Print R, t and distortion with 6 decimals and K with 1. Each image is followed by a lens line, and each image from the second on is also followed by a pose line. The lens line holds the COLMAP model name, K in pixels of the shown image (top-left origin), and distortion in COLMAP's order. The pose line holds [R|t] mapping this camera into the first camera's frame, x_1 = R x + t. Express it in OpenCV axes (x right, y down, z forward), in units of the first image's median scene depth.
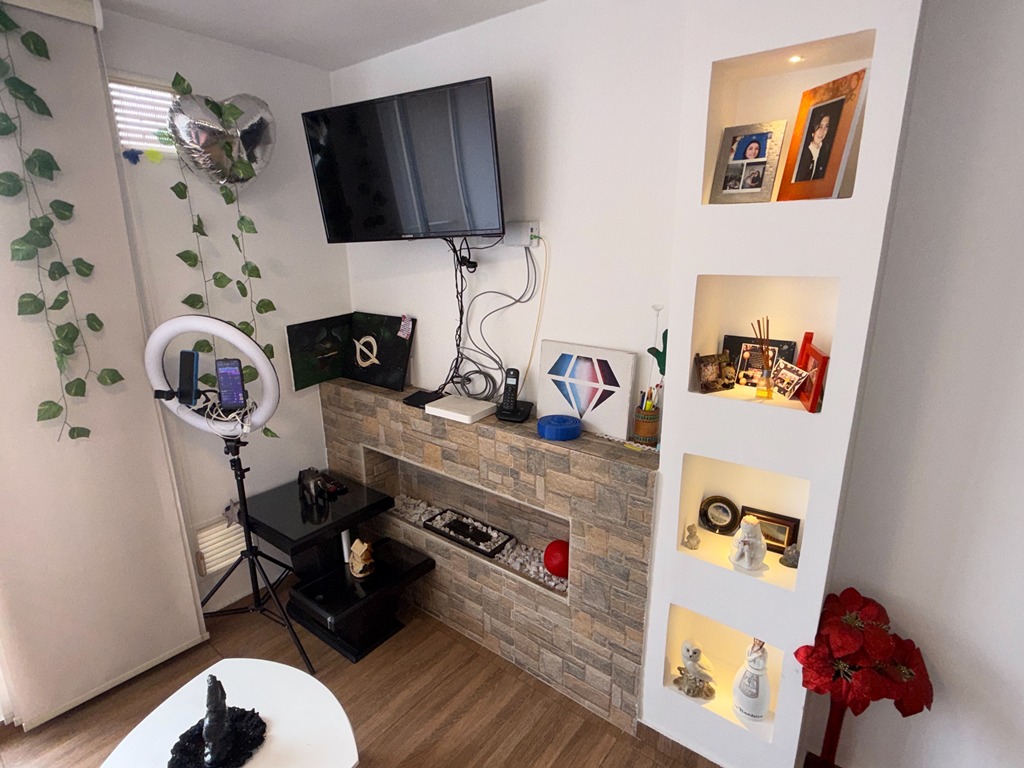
lens RADIAL K [[525.4, 0, 514.5], [0, 525.4, 388.3], [0, 0, 1]] dist [-0.001844, 0.000045]
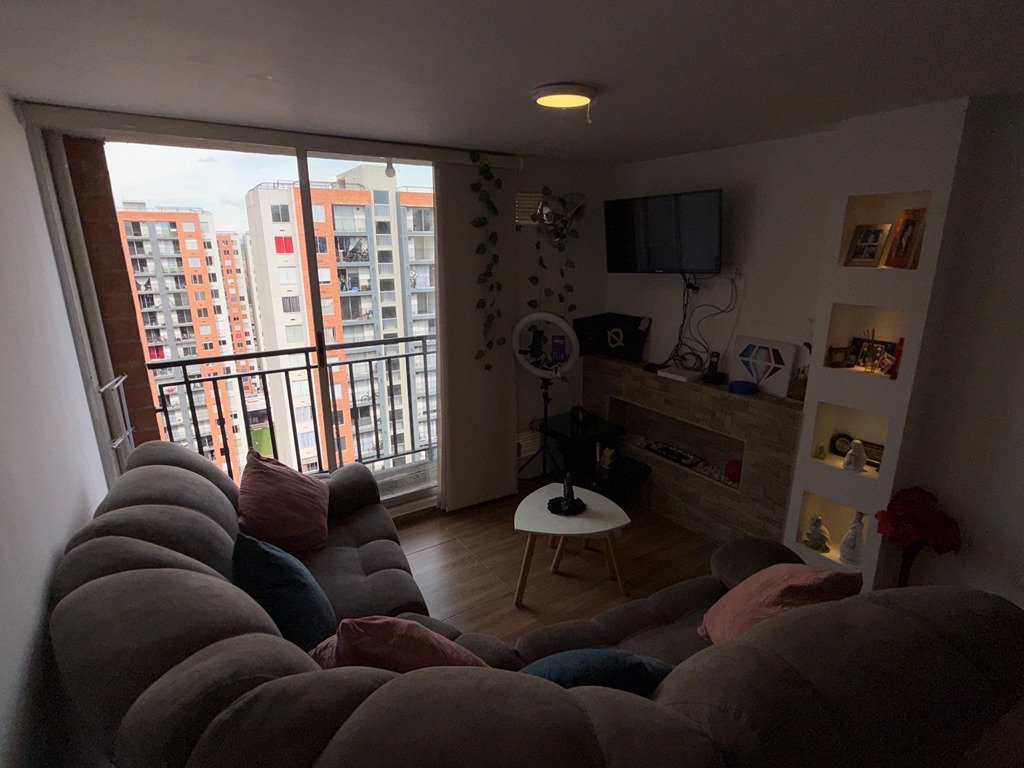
lens RADIAL K [[525.4, 0, 514.5], [0, 525.4, 388.3], [0, 0, 1]] dist [-0.001844, 0.000045]
pose [[0.947317, 0.088512, -0.307824, -0.089258], [-0.087854, 0.996004, 0.016024, 0.111182], [0.308013, 0.011864, 0.951308, -0.805672]]
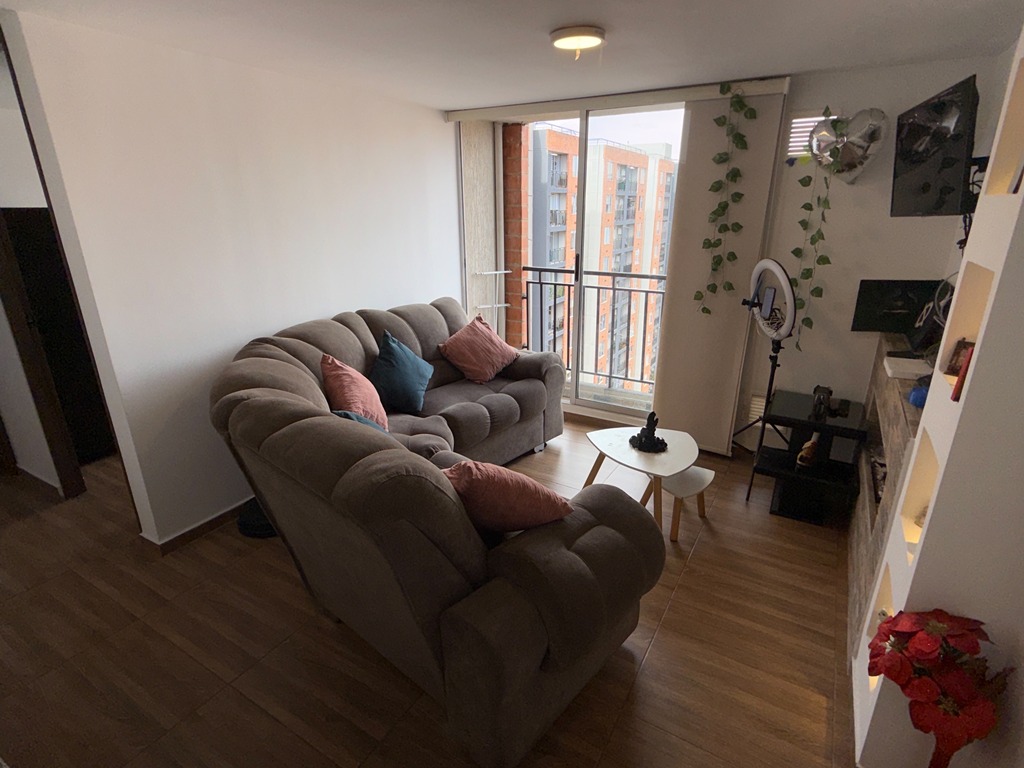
lens RADIAL K [[525.4, 0, 514.5], [0, 525.4, 388.3], [0, 0, 1]] dist [-0.001844, 0.000045]
pose [[0.118660, 0.334170, -0.935014, 0.944809], [-0.259030, 0.919477, 0.295745, -0.041079], [0.958553, 0.207104, 0.195665, -0.027730]]
